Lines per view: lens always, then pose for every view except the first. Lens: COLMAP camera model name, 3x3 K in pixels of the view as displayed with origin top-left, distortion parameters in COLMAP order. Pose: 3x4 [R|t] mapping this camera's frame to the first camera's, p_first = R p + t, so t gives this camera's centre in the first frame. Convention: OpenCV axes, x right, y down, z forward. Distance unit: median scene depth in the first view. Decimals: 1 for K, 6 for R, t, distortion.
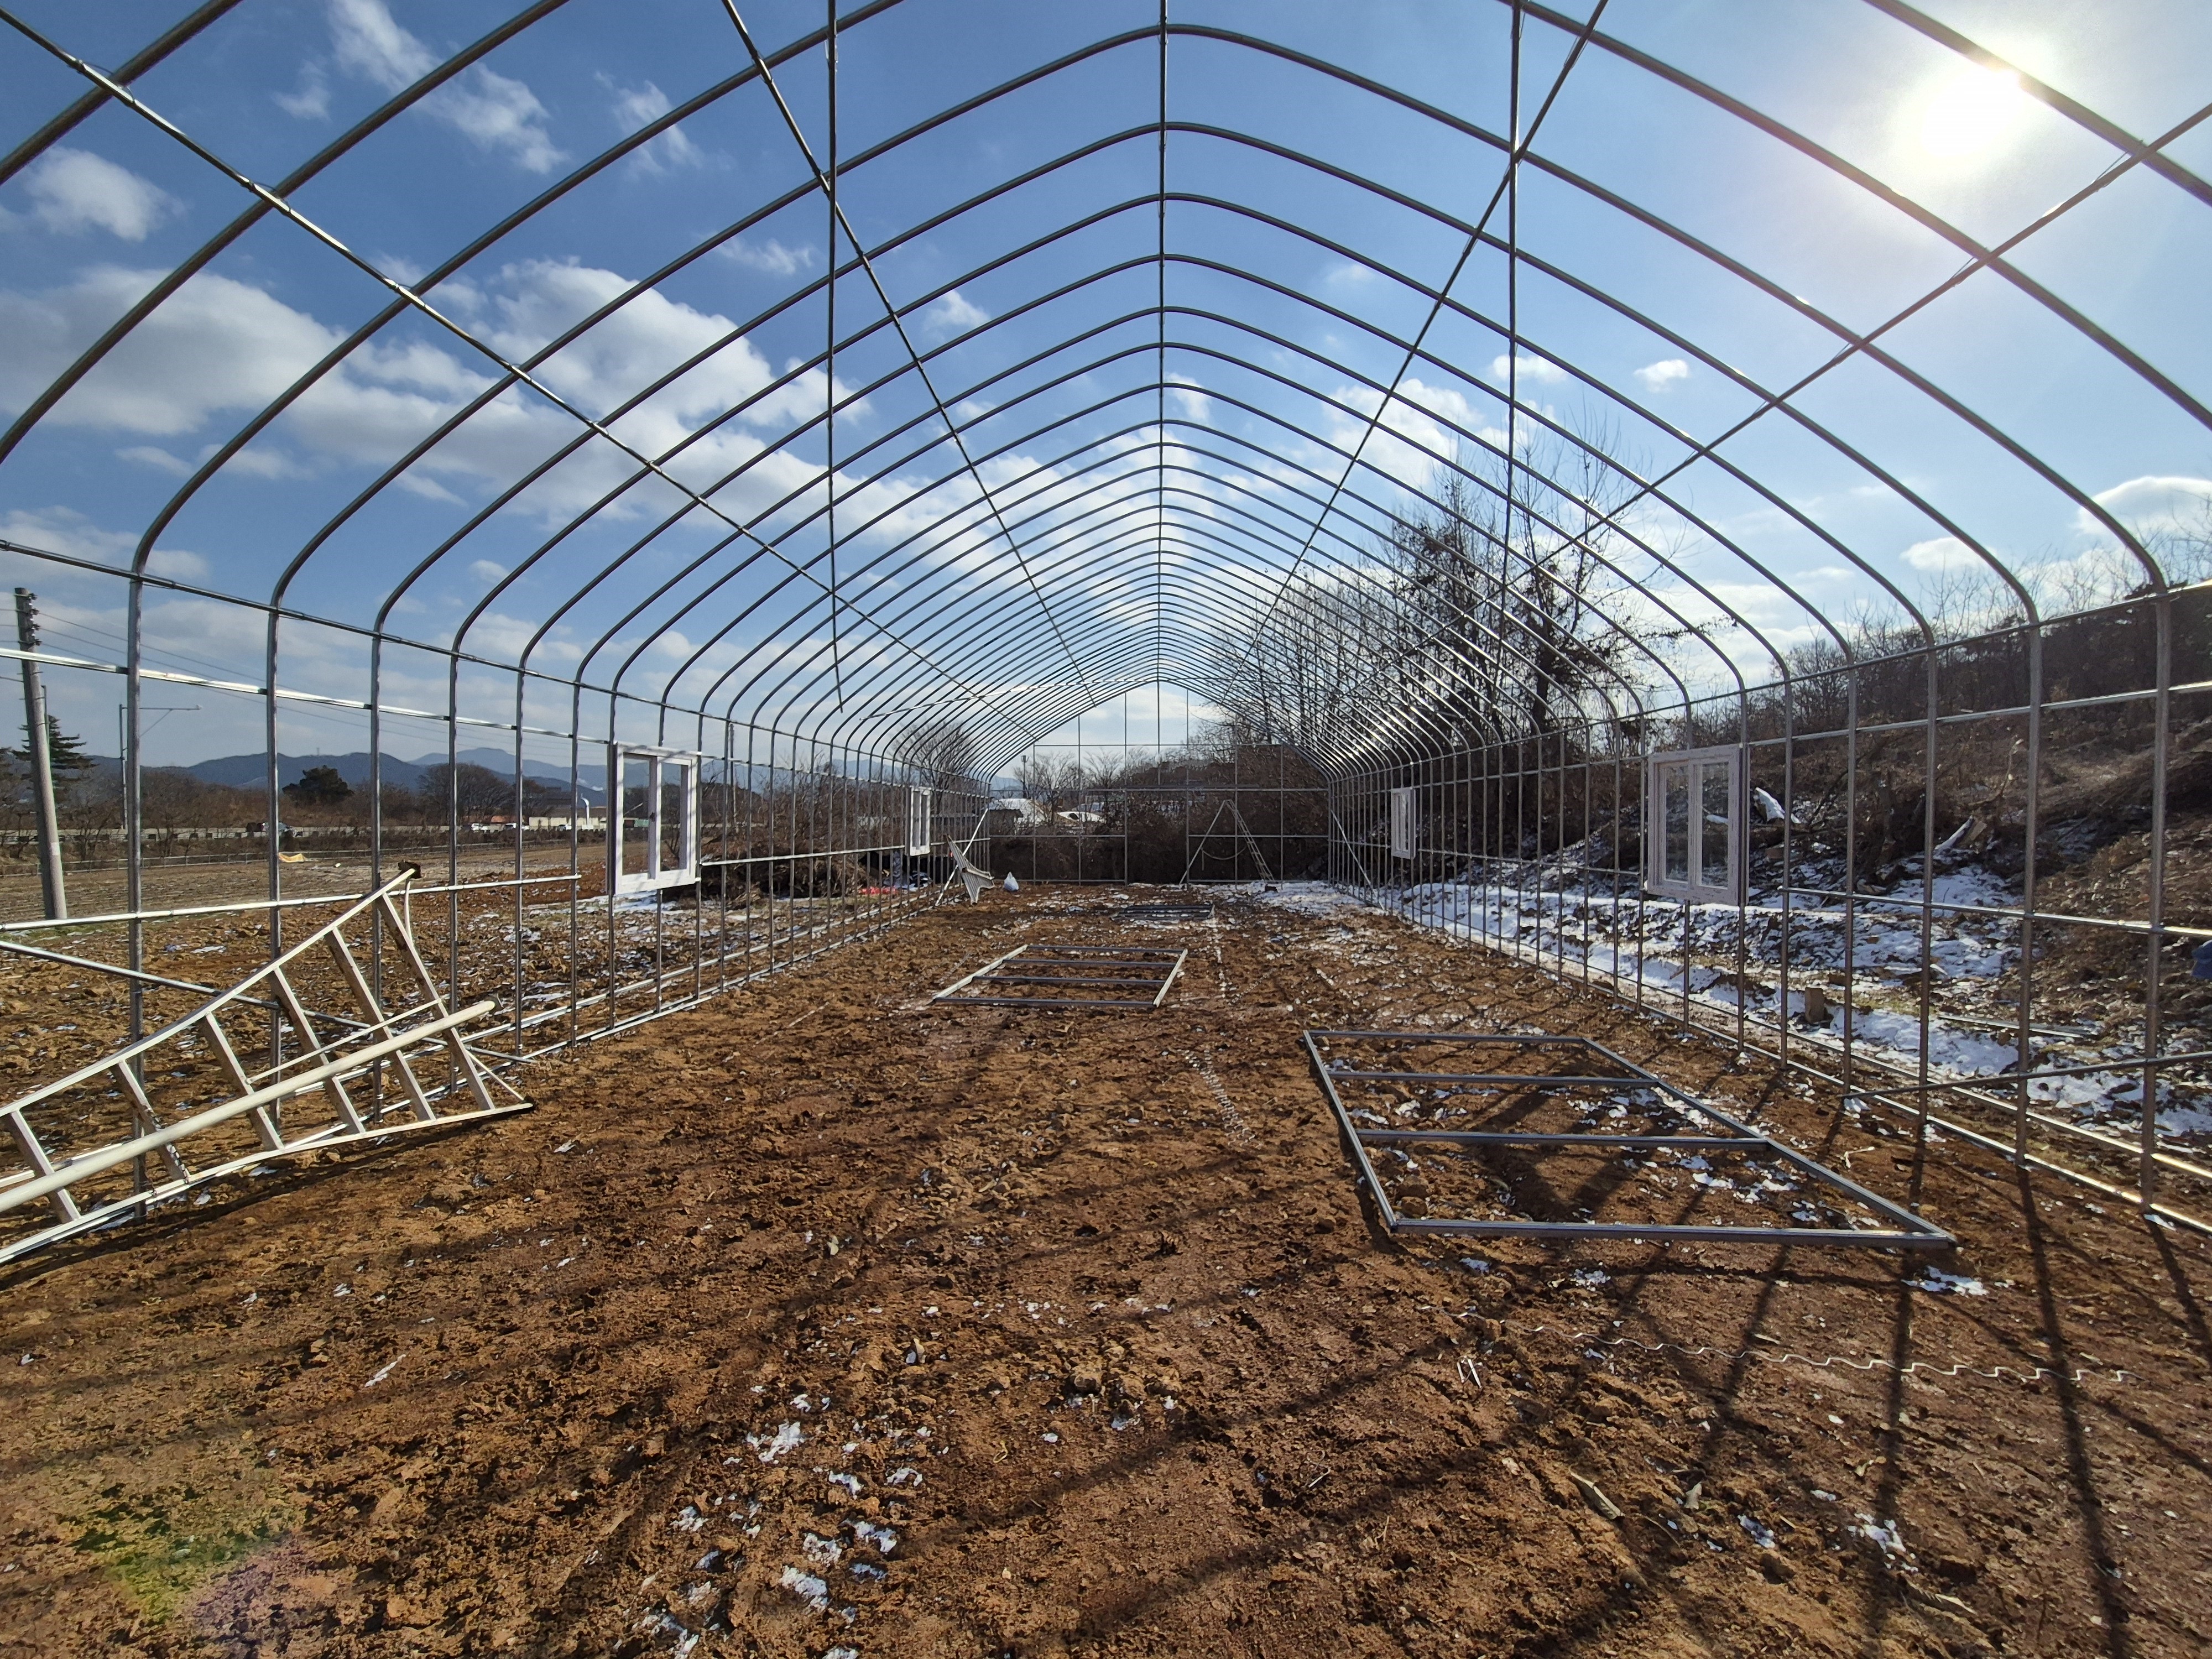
lens RADIAL K [[878.3, 0, 1106.0], [0, 878.3, 829.5], [0, 0, 1]] dist [-0.001785, -0.000087]
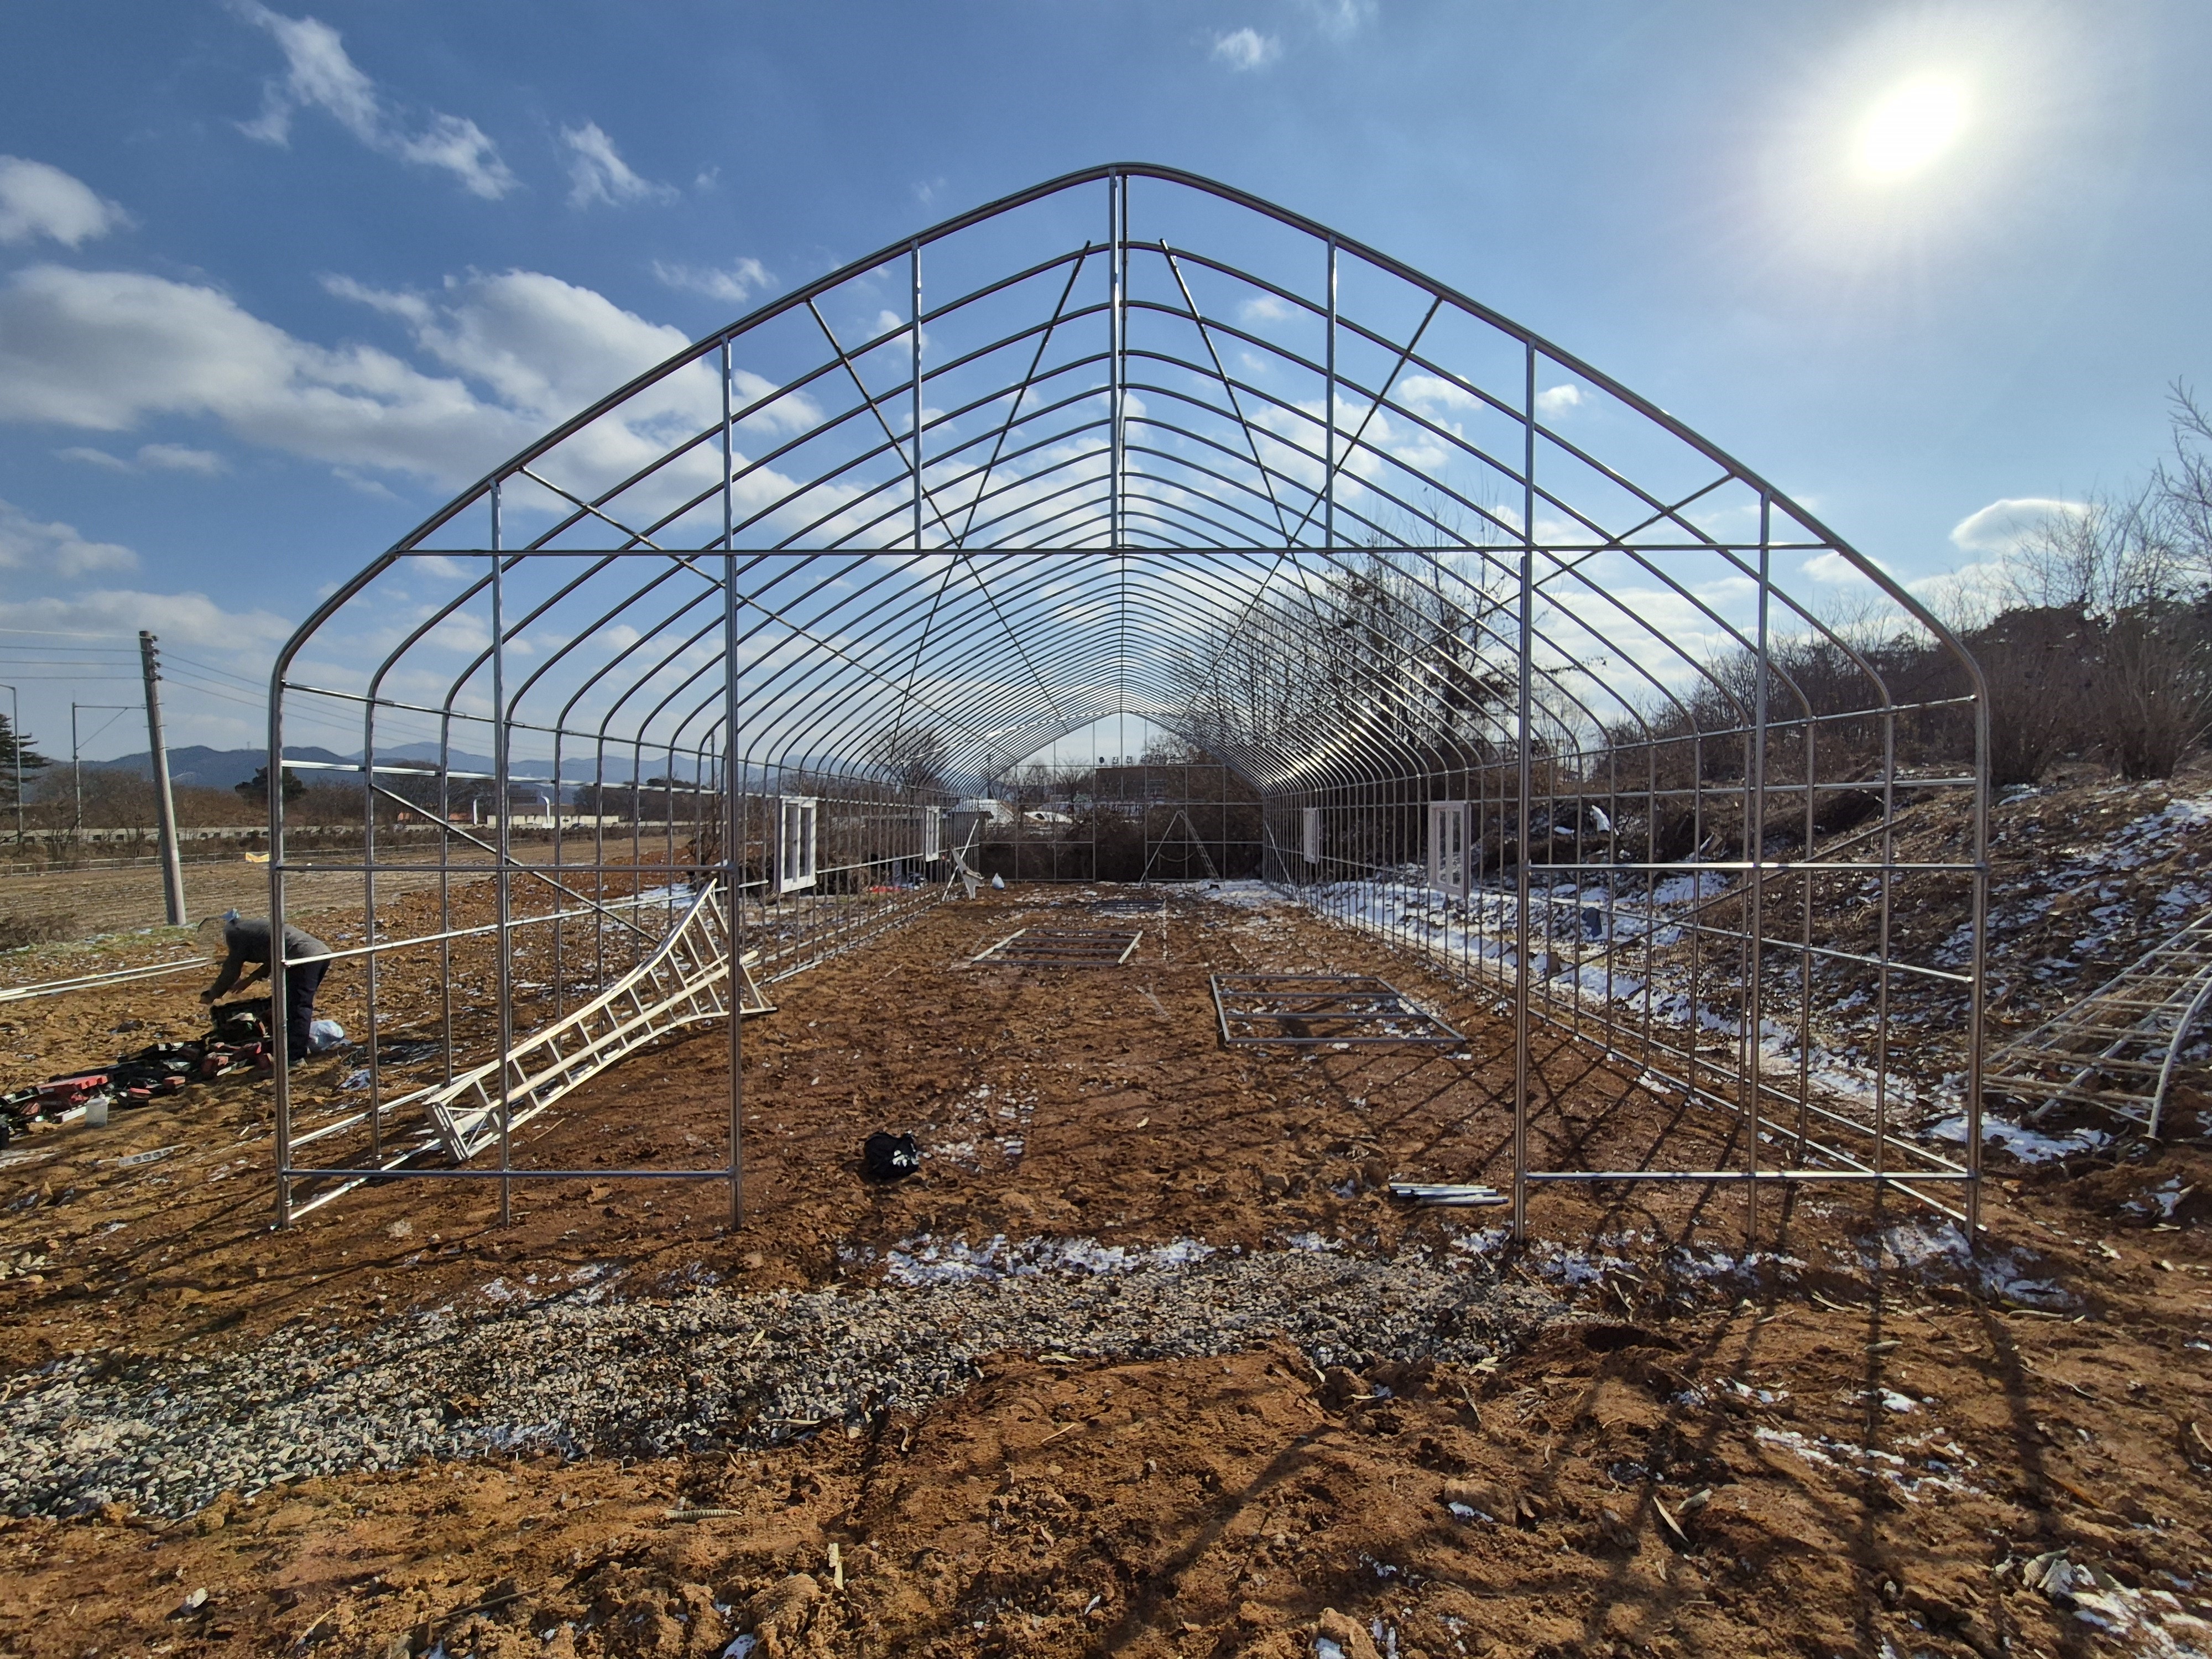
lens RADIAL K [[898.4, 0, 1106.0], [0, 898.4, 829.5], [0, 0, 1]] dist [-0.000721, 0.000463]
pose [[0.999135, -0.000570, 0.041592, -0.014787], [0.000357, 0.999987, 0.005115, -0.019098], [-0.041595, -0.005095, 0.999122, -0.257224]]
